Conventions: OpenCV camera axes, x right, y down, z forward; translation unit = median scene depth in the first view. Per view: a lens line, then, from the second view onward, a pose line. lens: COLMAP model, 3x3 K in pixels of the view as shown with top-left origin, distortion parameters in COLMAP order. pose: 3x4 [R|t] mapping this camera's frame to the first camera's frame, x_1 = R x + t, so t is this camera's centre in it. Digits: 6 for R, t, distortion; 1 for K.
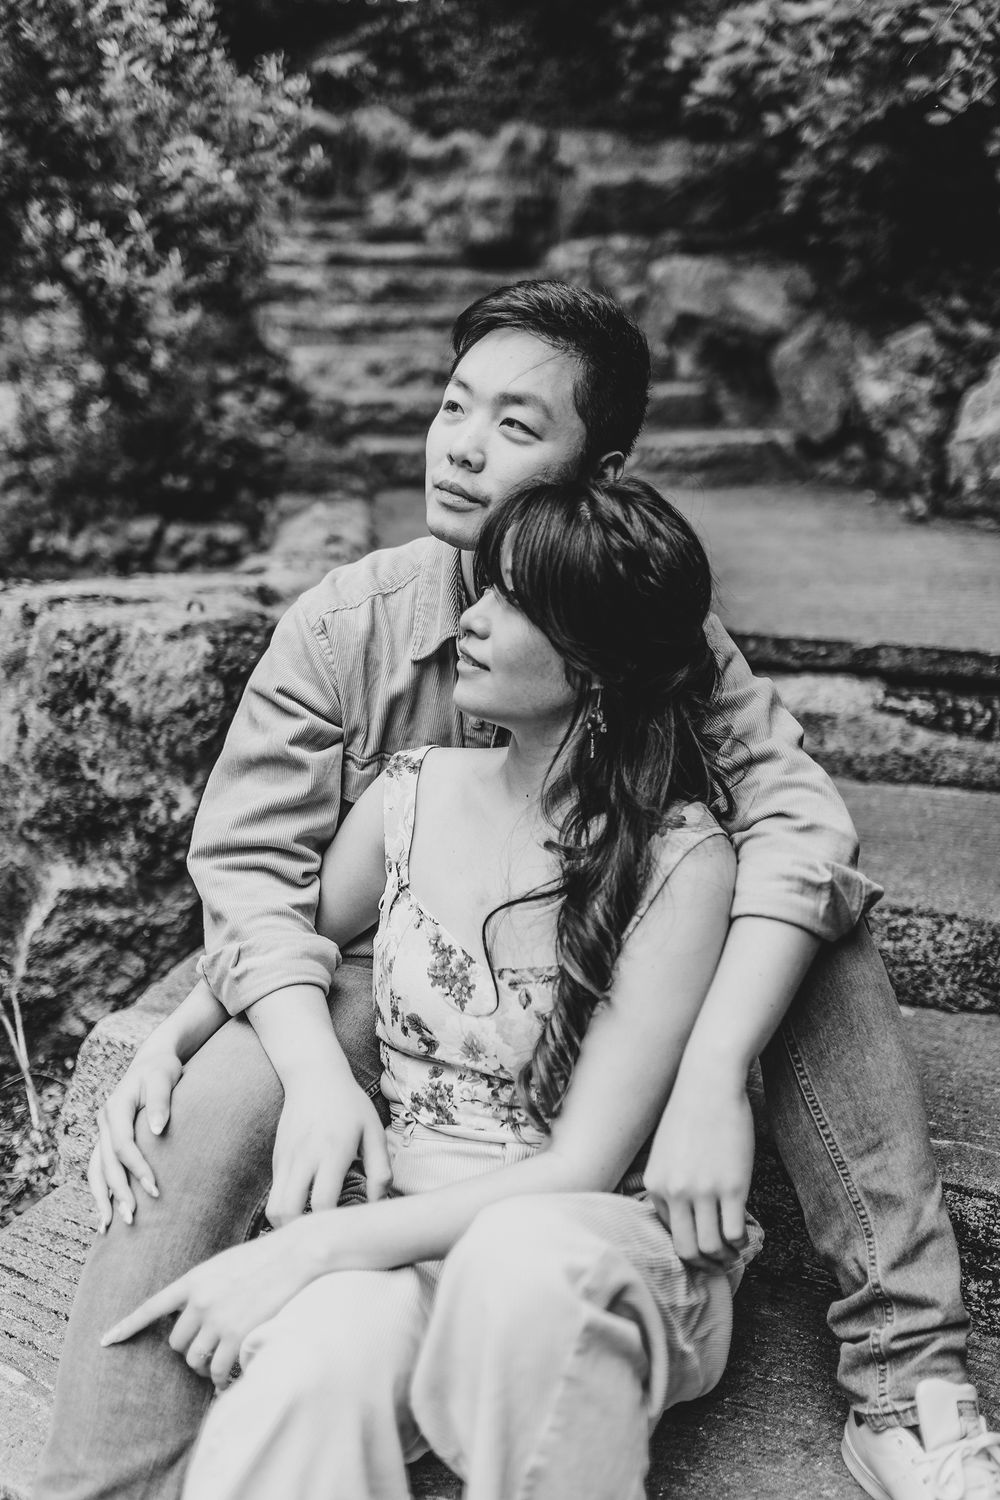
lens RADIAL K [[1470.1, 0, 500.0], [0, 1470.1, 750.0], [0, 0, 1]] dist [-0.006056, 0.010690]
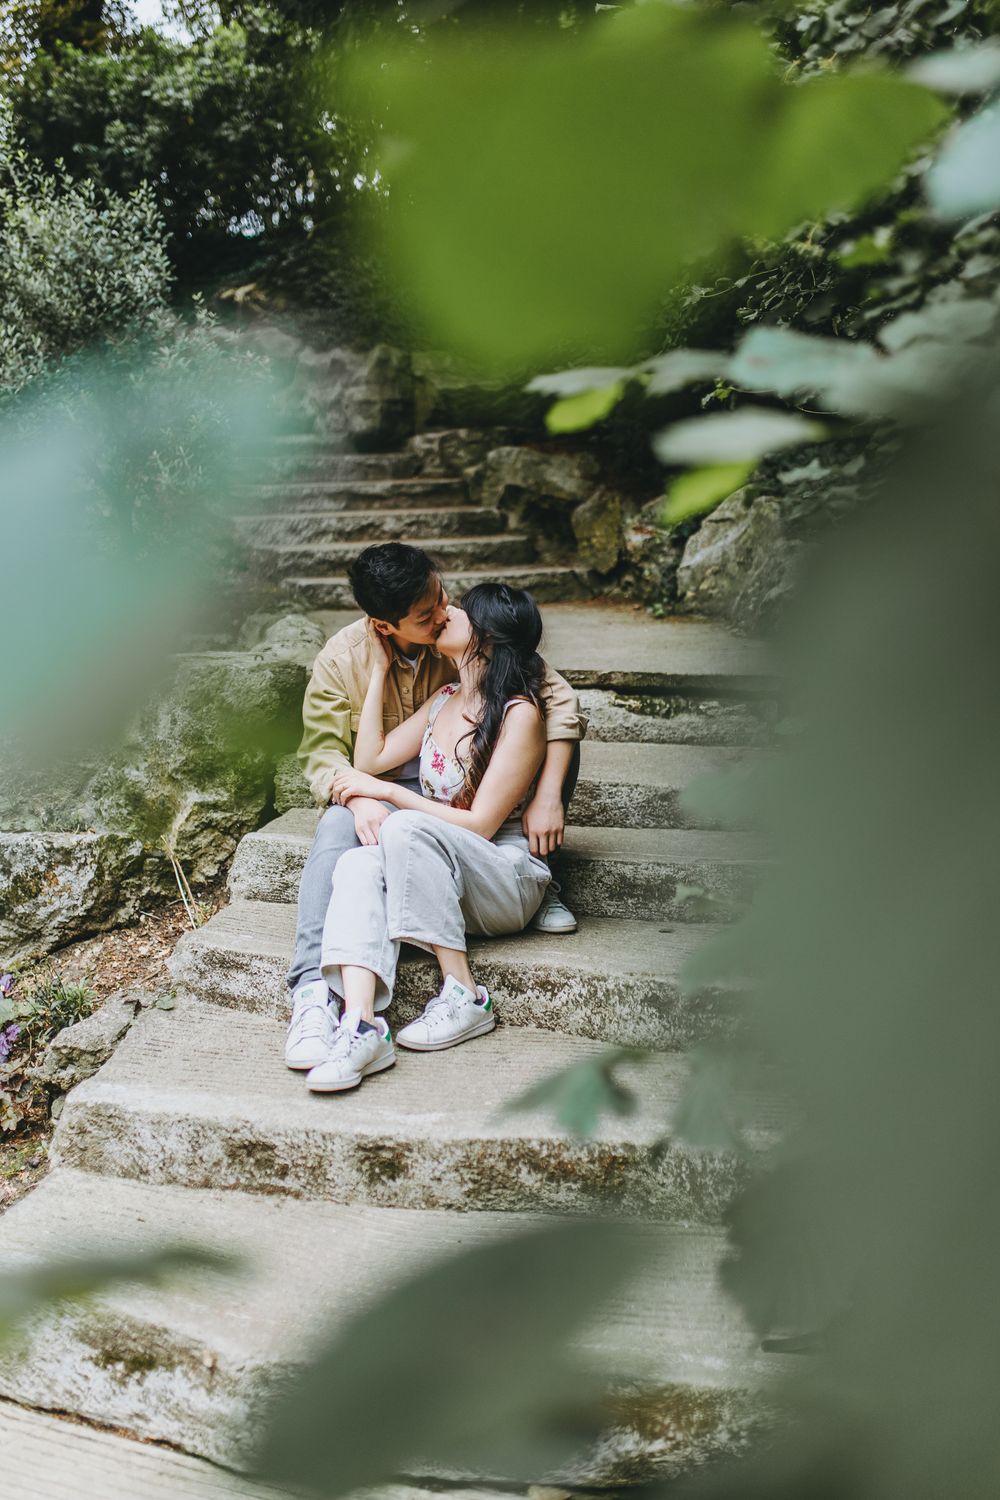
lens RADIAL K [[1470.1, 0, 500.0], [0, 1470.1, 750.0], [0, 0, 1]] dist [-0.006056, 0.010690]
pose [[0.994518, -0.035280, 0.098438, -0.076319], [0.044495, 0.994668, -0.093040, 0.199946], [-0.094631, 0.096910, 0.990784, -0.865631]]
